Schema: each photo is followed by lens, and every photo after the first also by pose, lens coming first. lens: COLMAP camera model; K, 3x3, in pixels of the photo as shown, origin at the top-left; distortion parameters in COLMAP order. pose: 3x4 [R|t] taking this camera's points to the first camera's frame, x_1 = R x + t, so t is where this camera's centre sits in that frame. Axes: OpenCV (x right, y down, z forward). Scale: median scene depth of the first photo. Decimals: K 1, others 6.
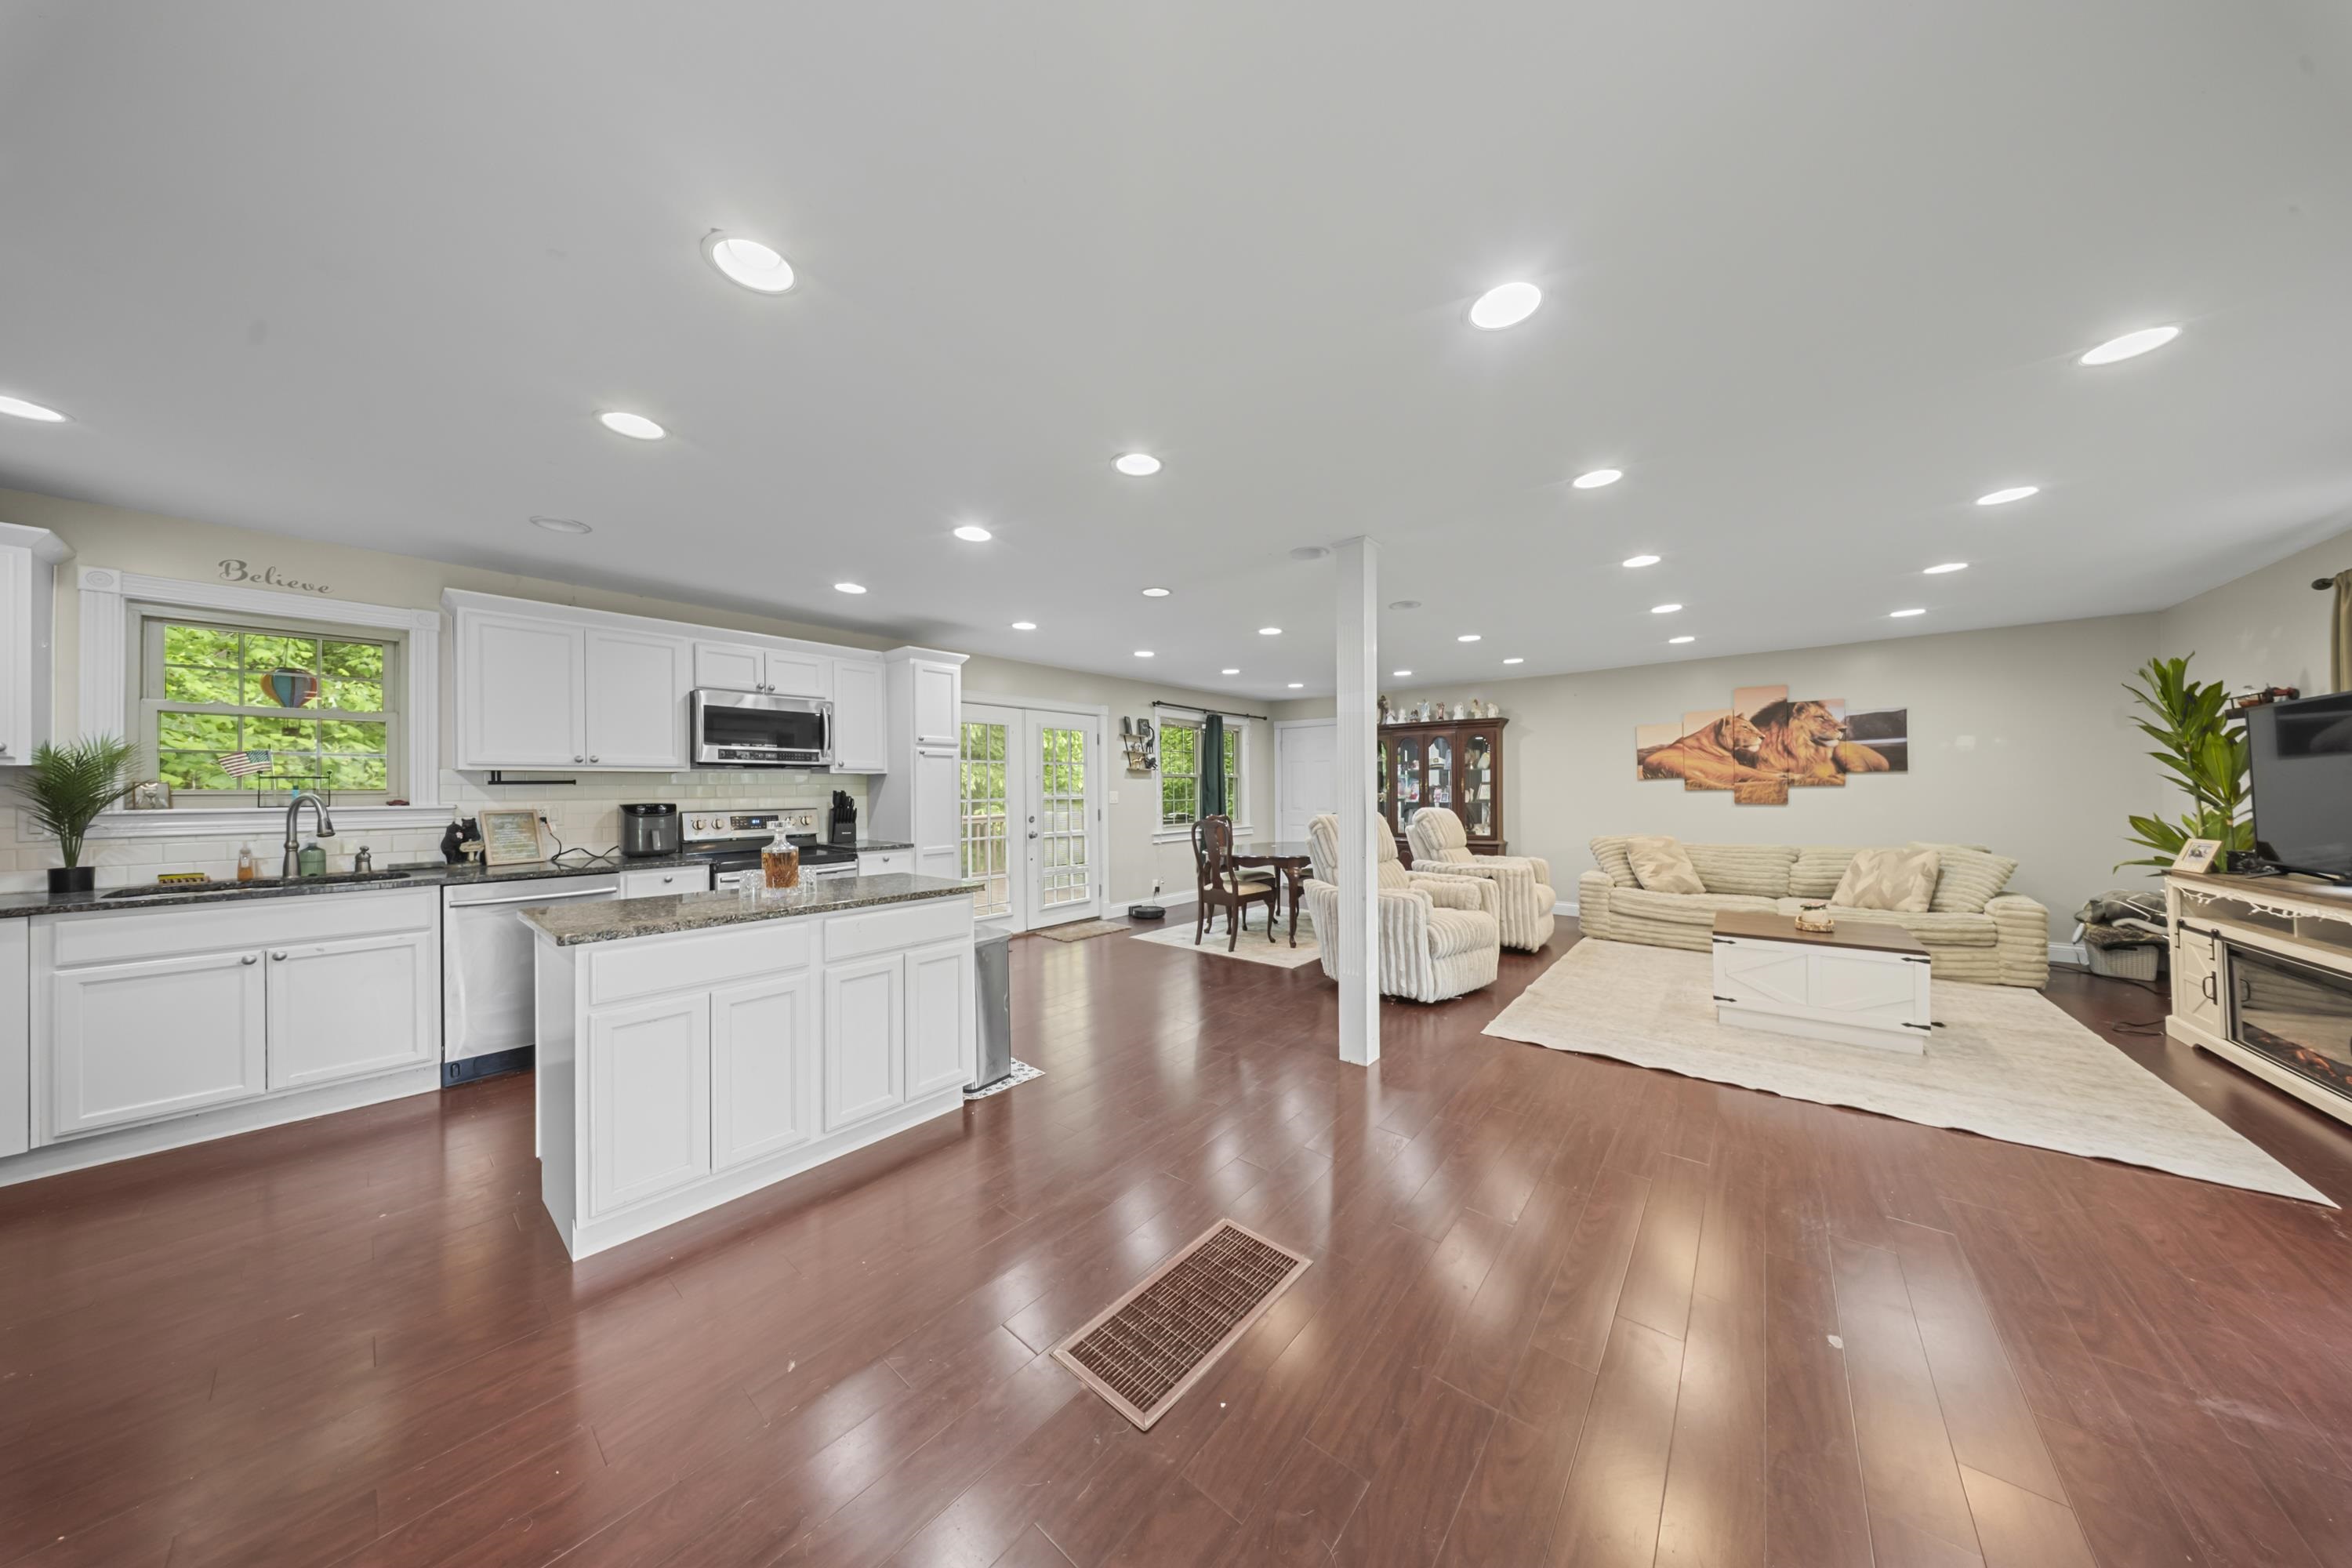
lens RADIAL K [[692.4, 0, 1179.6], [0, 692.4, 789.2], [0, 0, 1]] dist [0.000717, -0.002108]
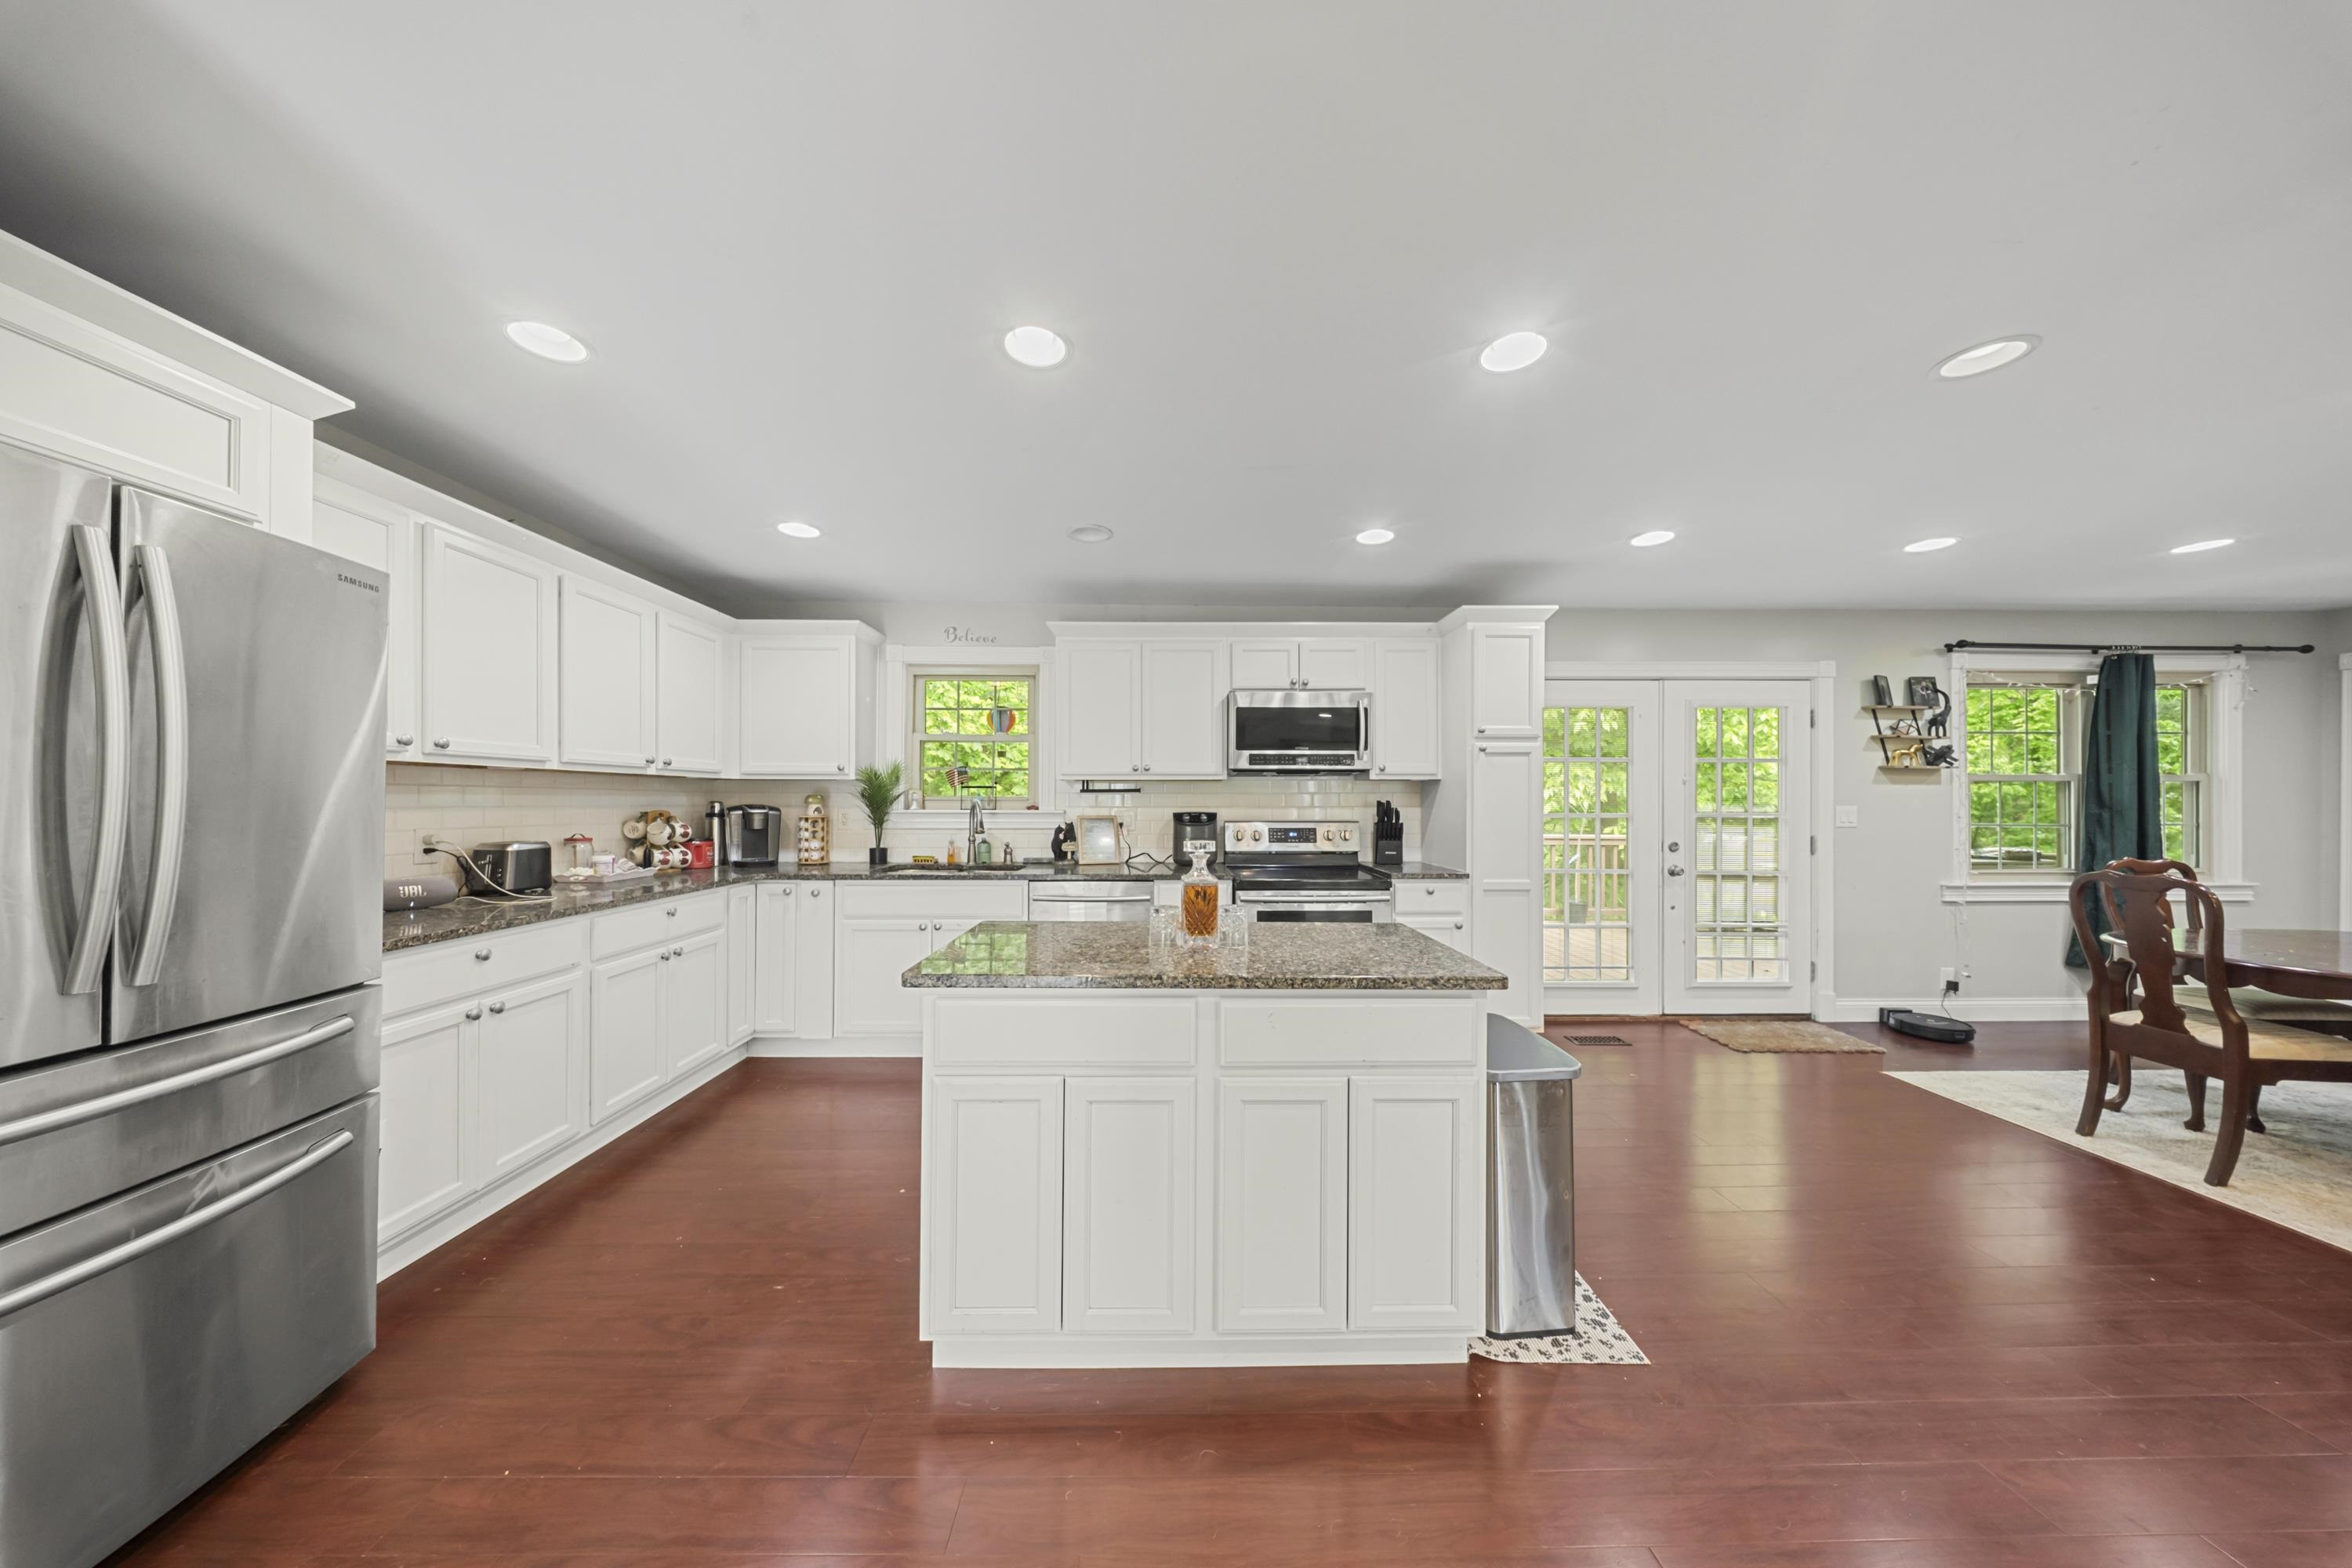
lens RADIAL K [[700.0, 0, 1173.0], [0, 700.0, 803.5], [0, 0, 1]] dist [0.004930, -0.002669]
pose [[0.652297, 0.010097, -0.757896, -0.023562], [-0.007182, 0.999949, 0.007141, 0.001230], [0.757929, 0.000785, 0.652336, 0.249261]]
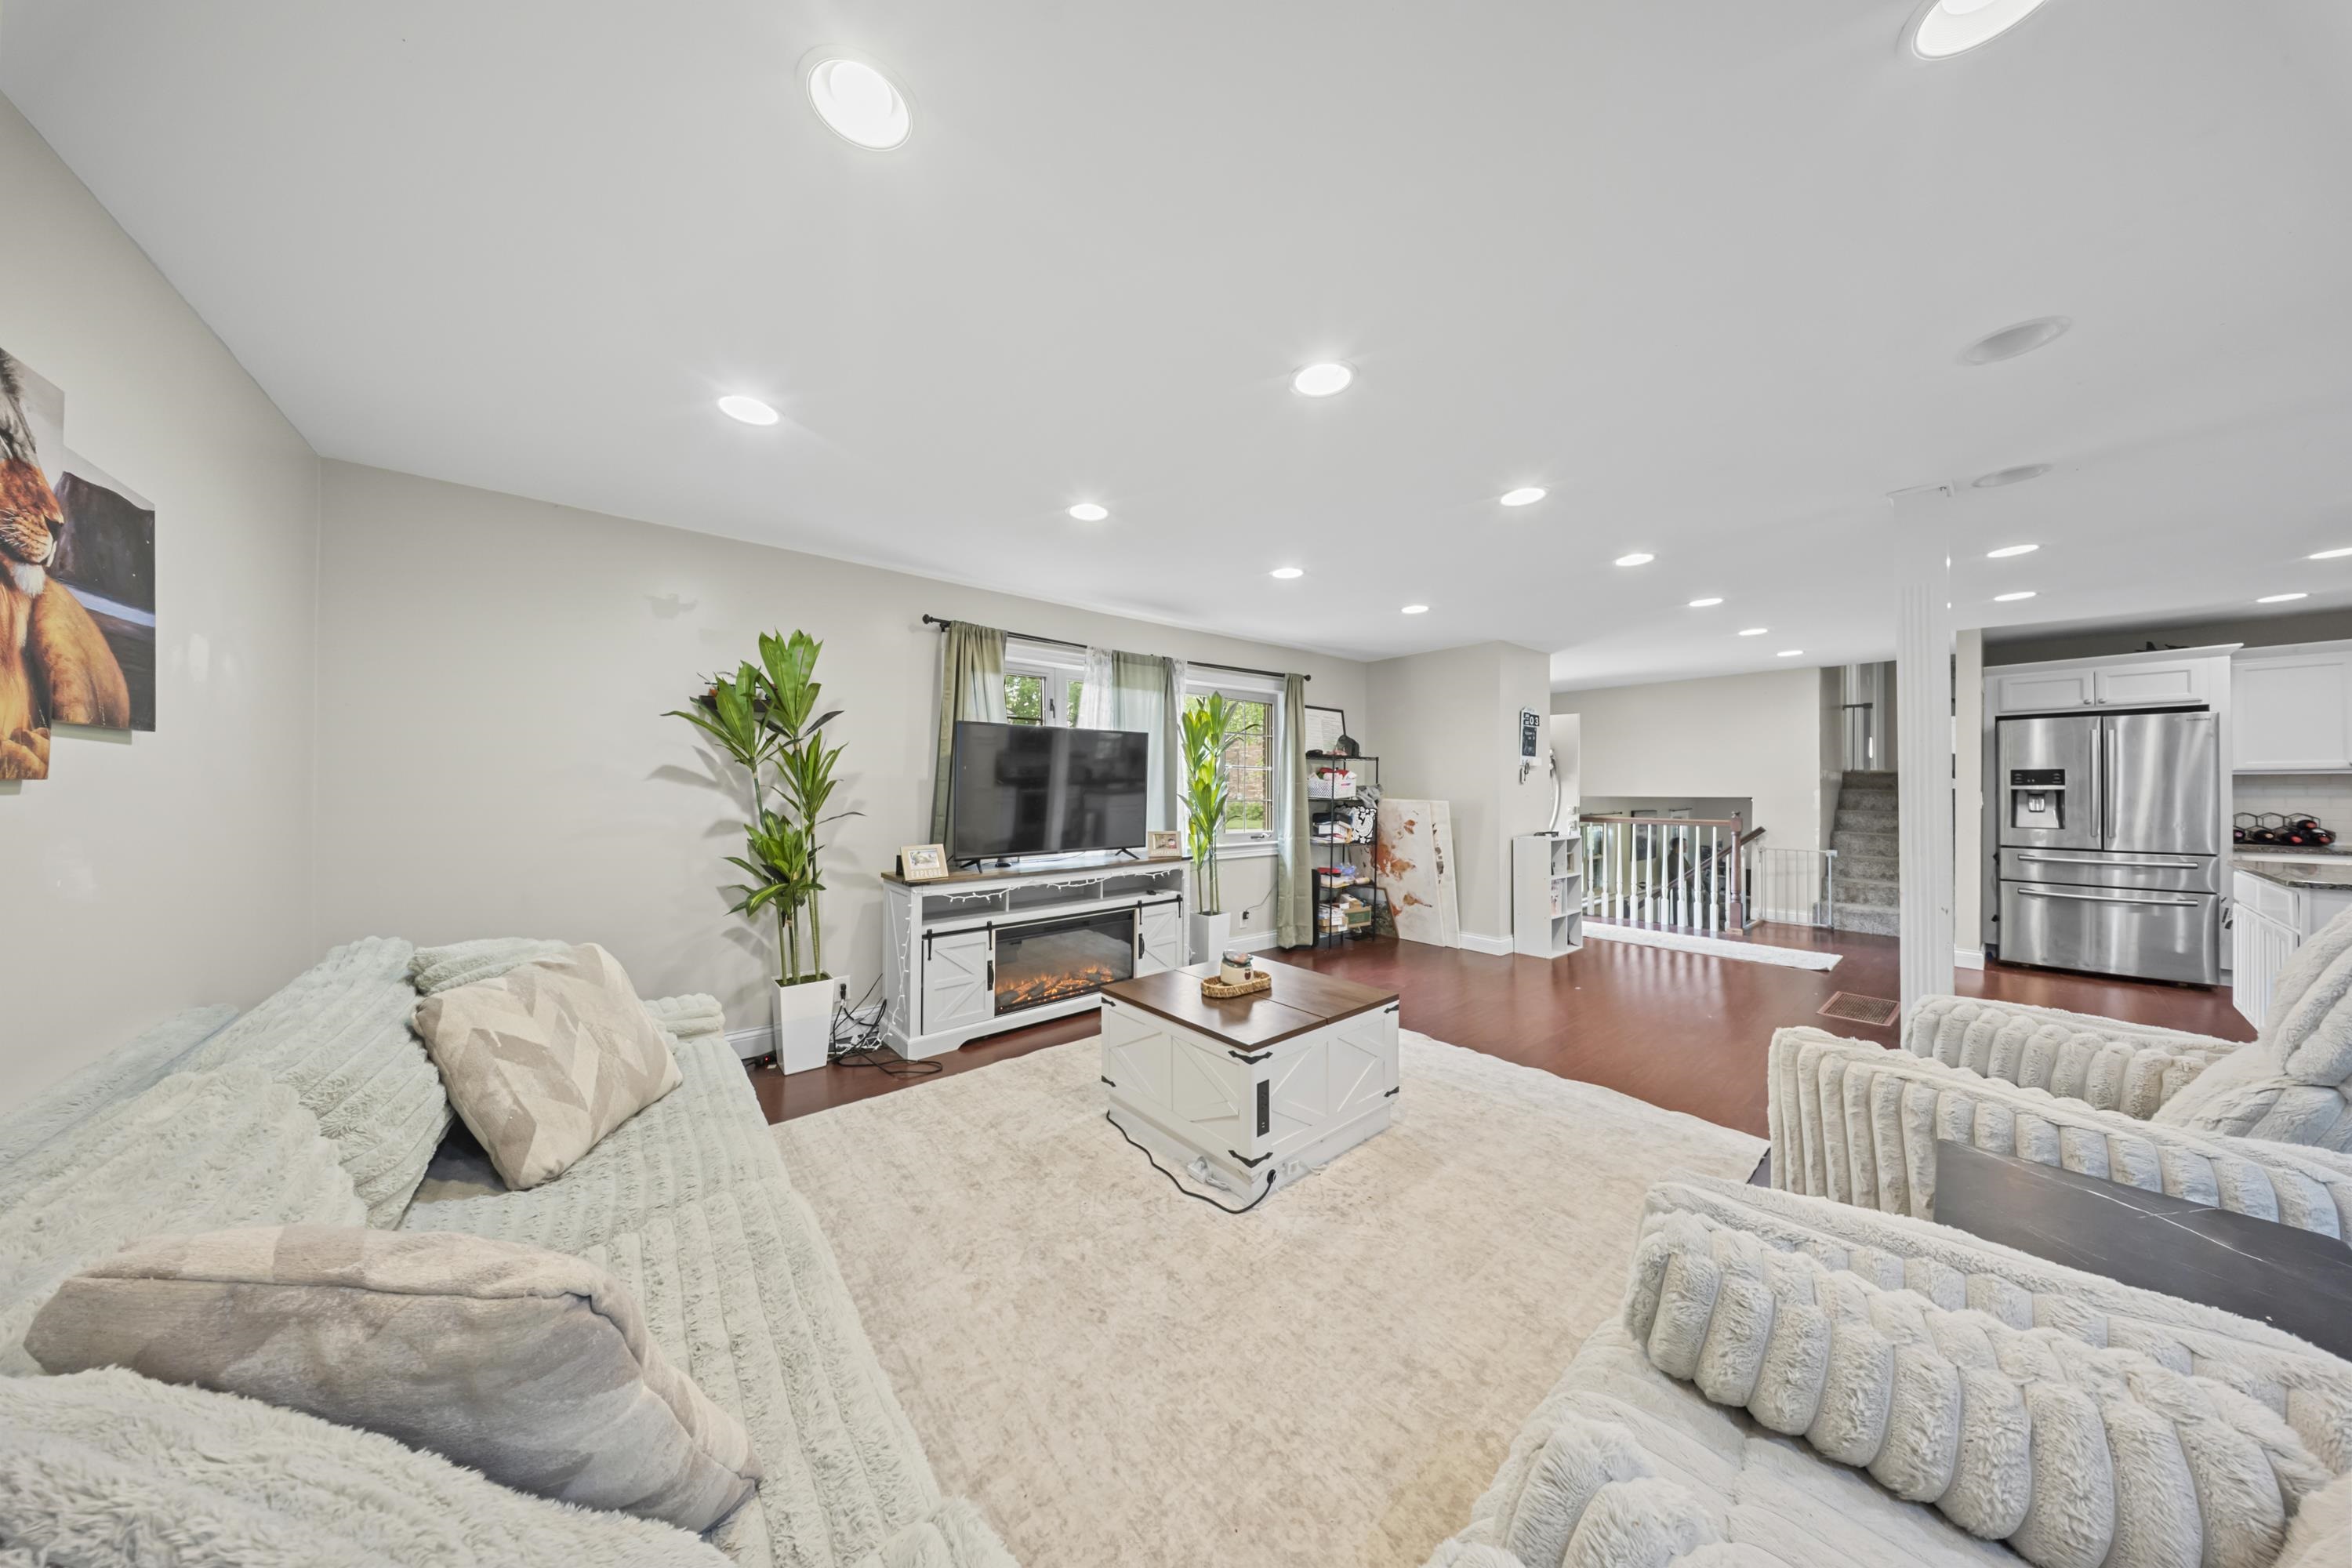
lens RADIAL K [[687.1, 0, 1174.6], [0, 687.1, 784.3], [0, 0, 1]] dist [0.000534, -0.000126]
pose [[-0.981714, 0.007738, 0.190207, 0.635809], [0.005295, 0.999897, -0.013348, 0.000279], [-0.190291, -0.012097, -0.981653, 1.278753]]
